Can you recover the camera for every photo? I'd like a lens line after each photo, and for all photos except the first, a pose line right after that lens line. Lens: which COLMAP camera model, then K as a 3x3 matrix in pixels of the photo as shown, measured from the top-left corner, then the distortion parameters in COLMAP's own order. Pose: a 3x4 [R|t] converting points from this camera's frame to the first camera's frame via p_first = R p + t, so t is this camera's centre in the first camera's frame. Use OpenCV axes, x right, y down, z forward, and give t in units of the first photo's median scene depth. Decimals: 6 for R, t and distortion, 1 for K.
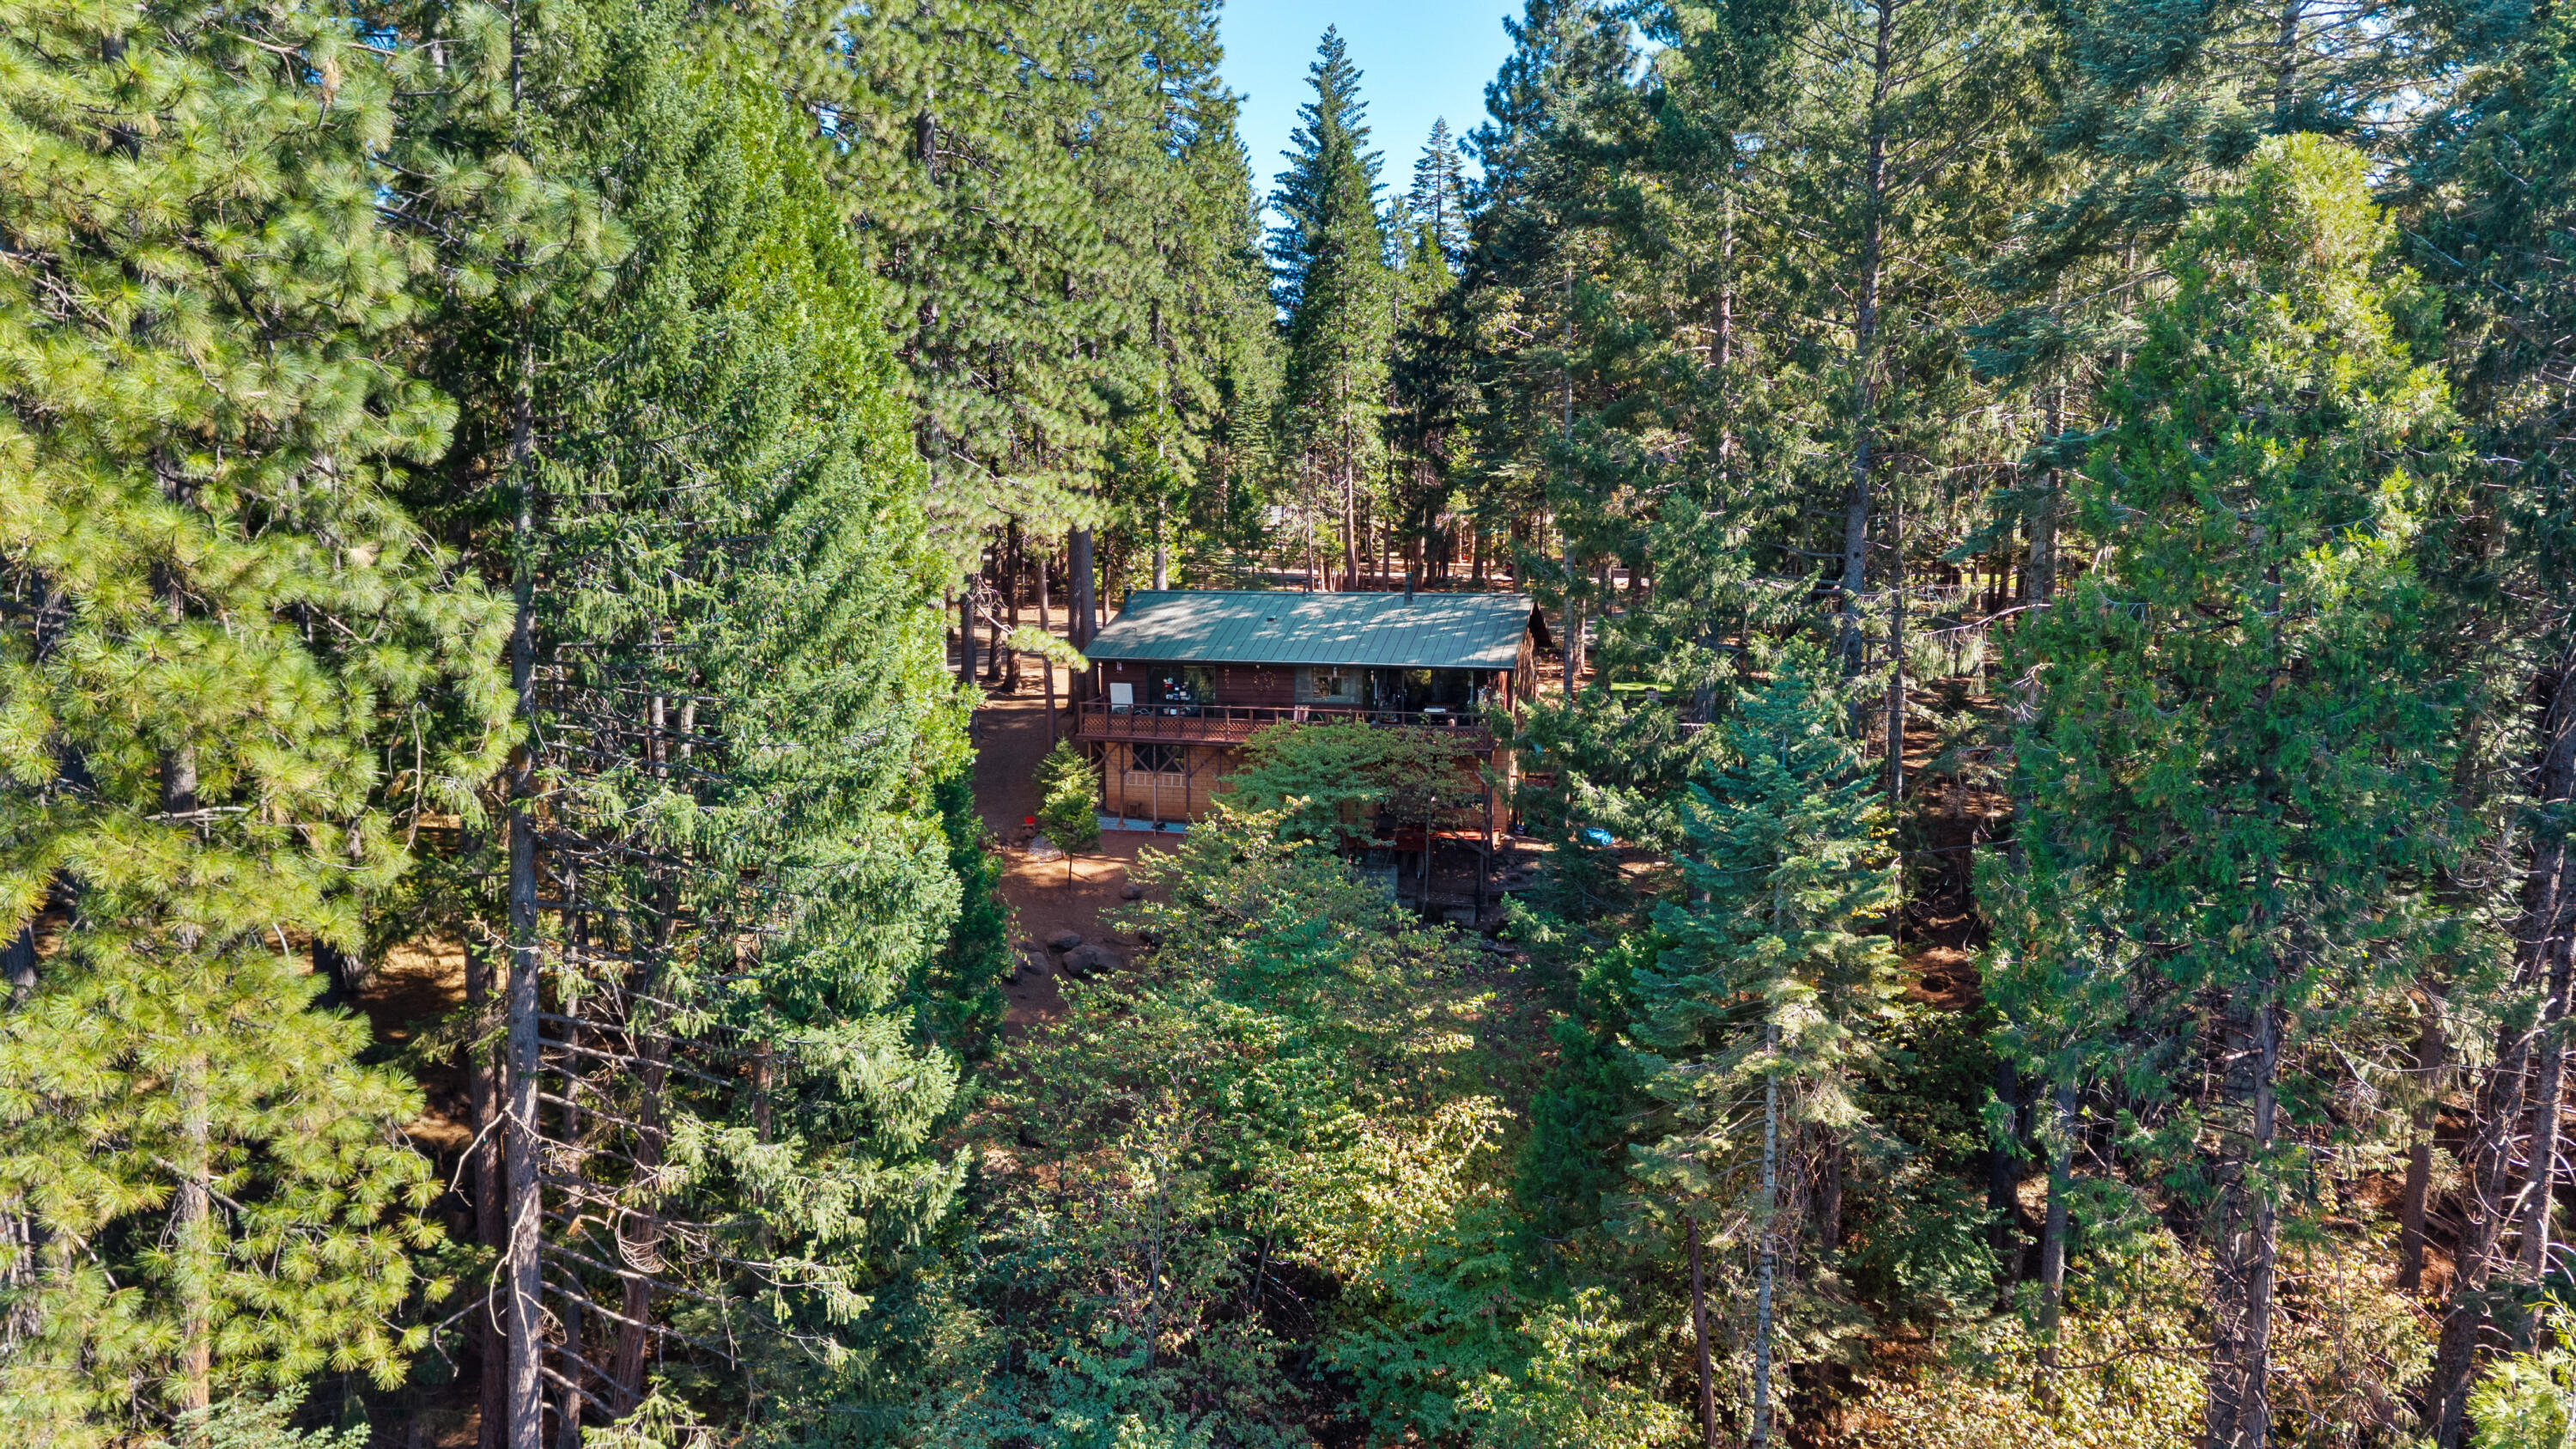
lens RADIAL K [[1866.0, 0, 1288.9], [0, 1866.0, 721.2], [0, 0, 1]] dist [-0.002135, -0.001043]
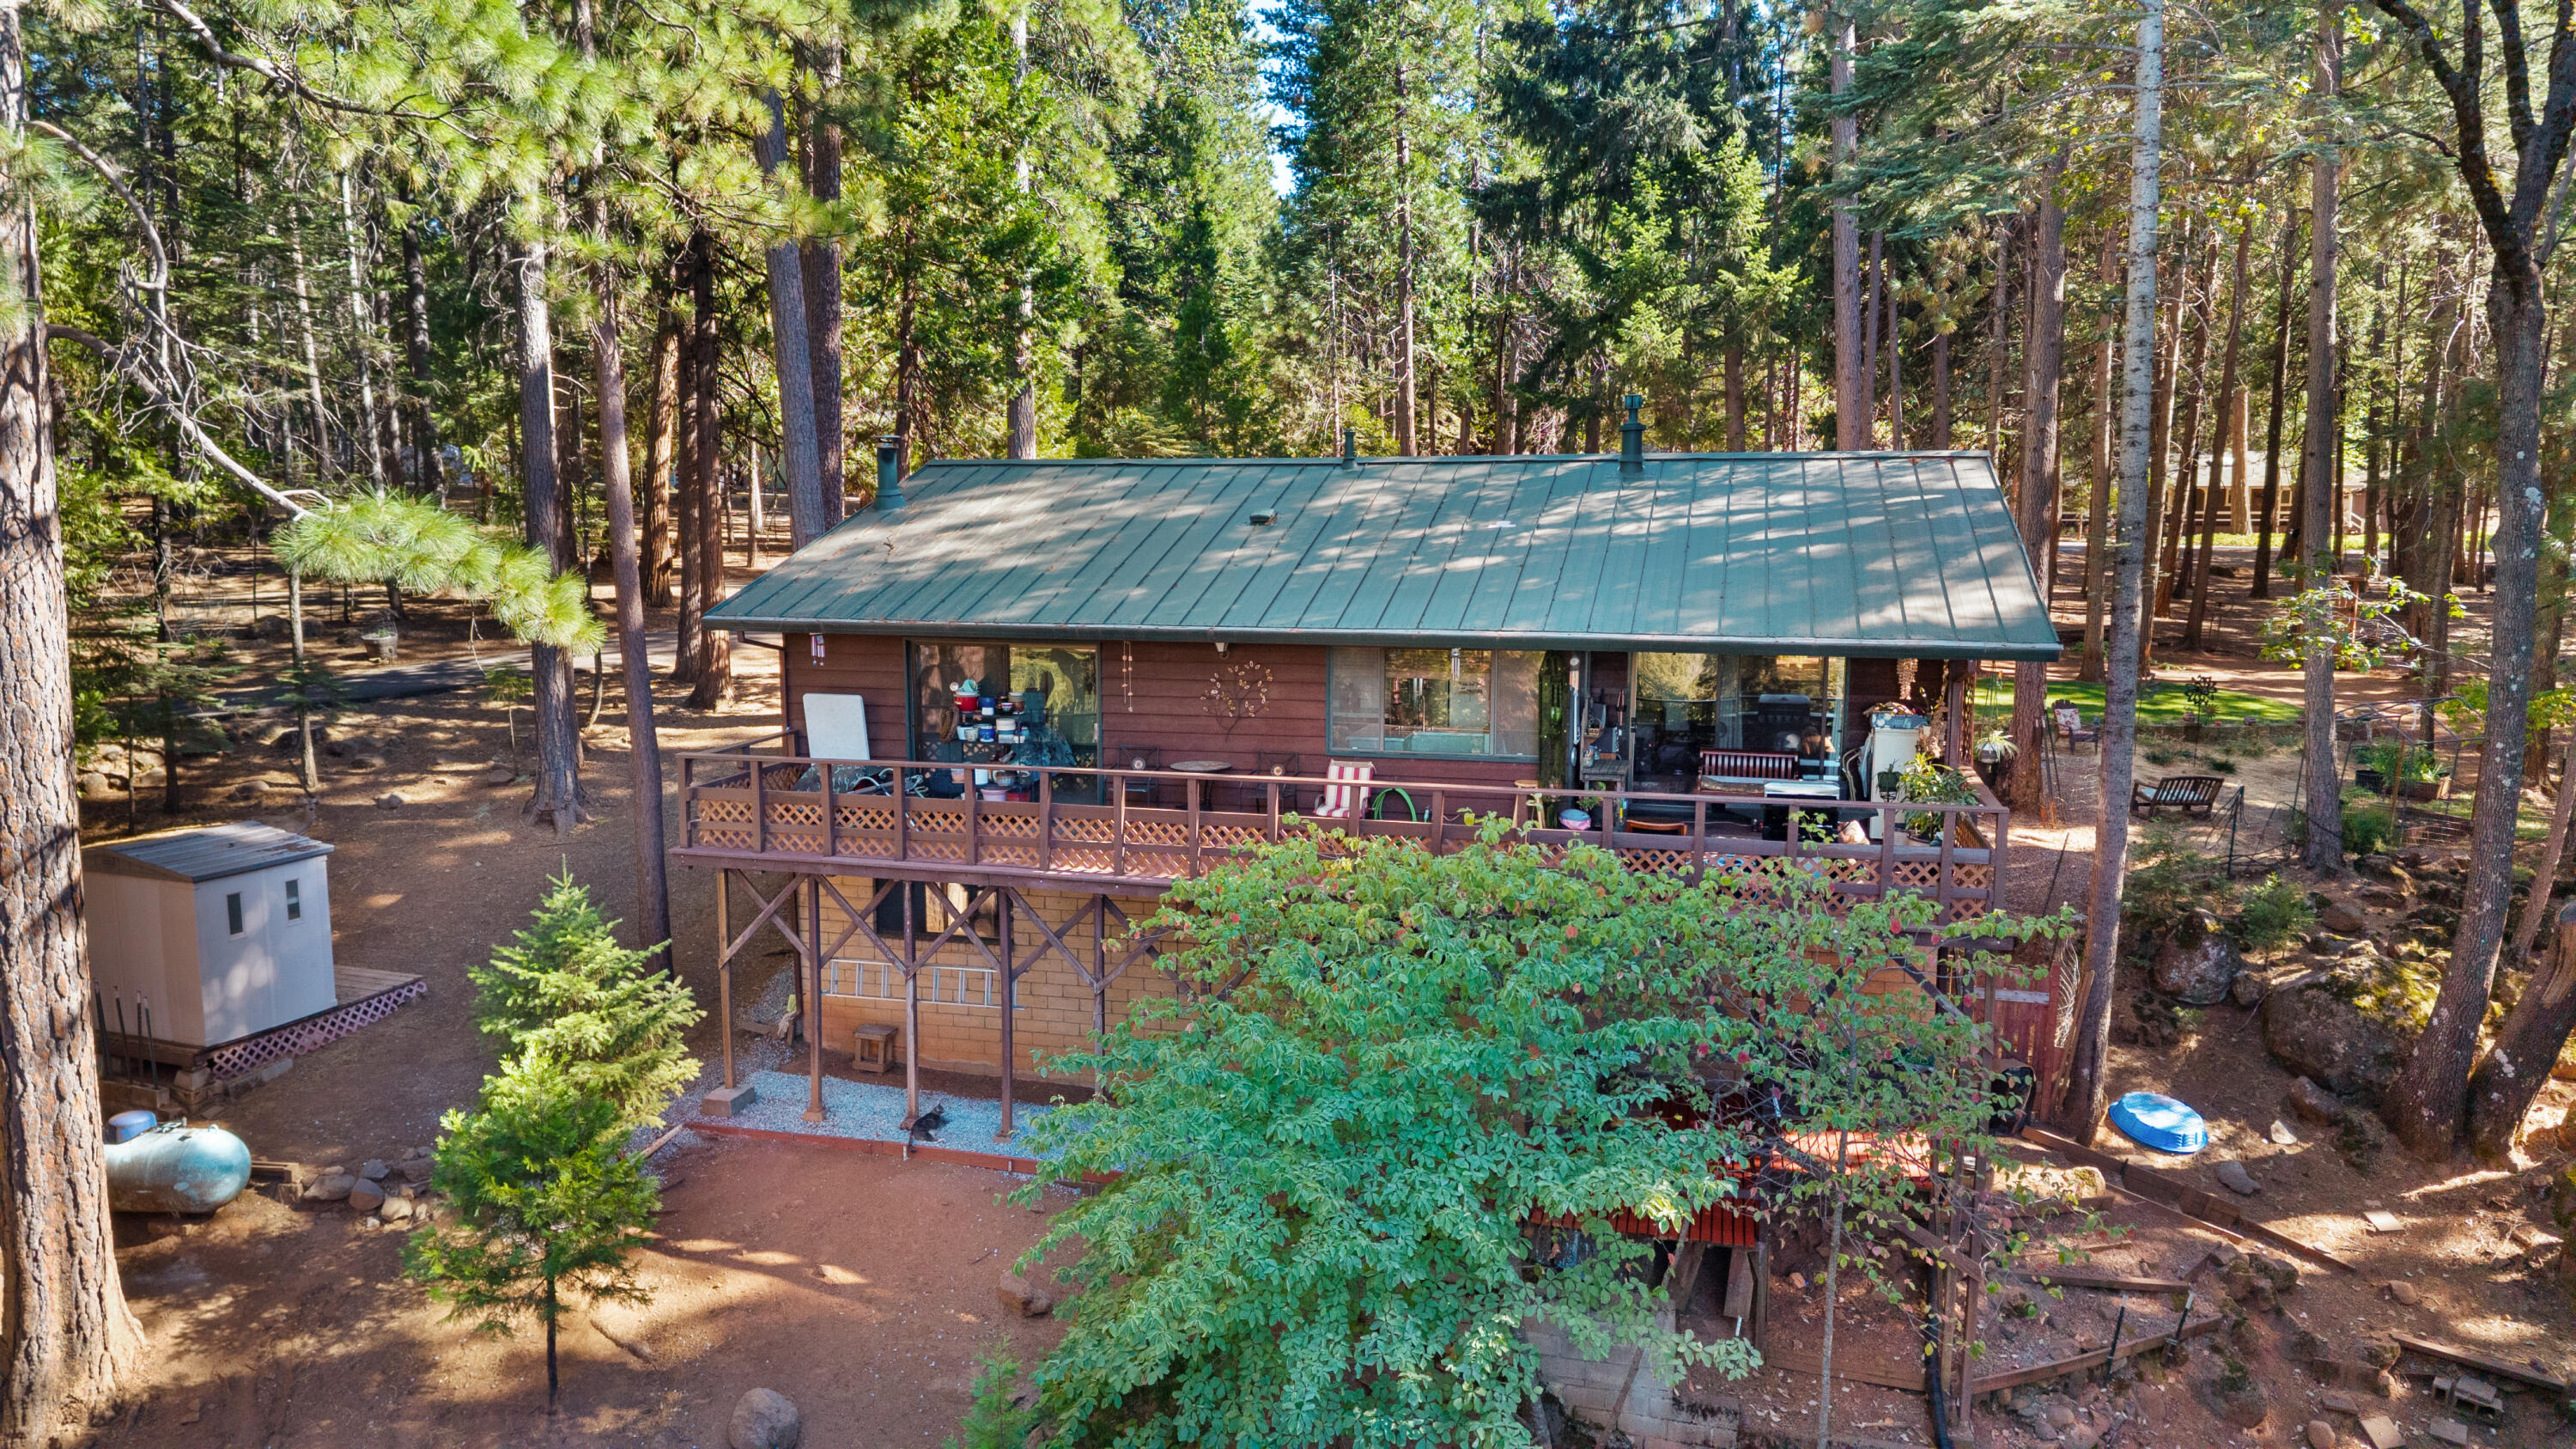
lens RADIAL K [[1866.0, 0, 1287.4], [0, 1866.0, 723.9], [0, 0, 1]] dist [-0.002135, -0.001043]
pose [[0.999984, 0.002183, -0.005230, -0.001946], [-0.002182, 0.999998, 0.000097, -0.014639], [0.005230, -0.000085, 0.999986, 0.637792]]
